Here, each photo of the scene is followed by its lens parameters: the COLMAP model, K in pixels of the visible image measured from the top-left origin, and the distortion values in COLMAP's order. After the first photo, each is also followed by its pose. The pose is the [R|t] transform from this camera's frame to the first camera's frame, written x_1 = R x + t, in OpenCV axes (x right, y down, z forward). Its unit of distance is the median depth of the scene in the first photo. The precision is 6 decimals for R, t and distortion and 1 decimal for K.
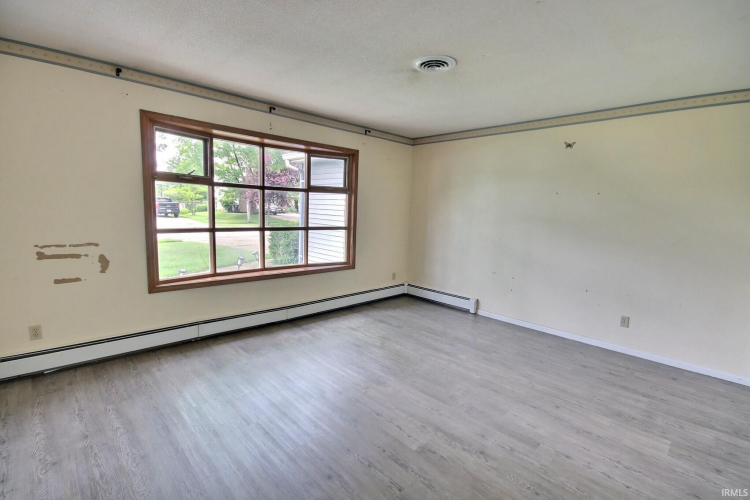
lens RADIAL K [[348.6, 0, 376.2], [0, 348.6, 252.2], [0, 0, 1]] dist [0.000001, -0.000174]
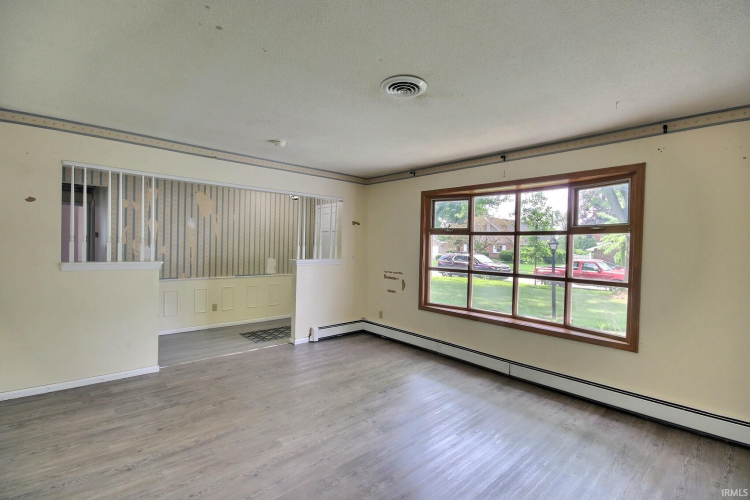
lens RADIAL K [[348.6, 0, 376.7], [0, 348.6, 250.0], [0, 0, 1]] dist [0.000001, -0.000174]
pose [[-0.029026, -0.026324, -0.999232, 0.686424], [-0.149523, 0.988520, -0.021699, -0.058679], [0.988332, 0.148778, -0.032629, 0.659261]]
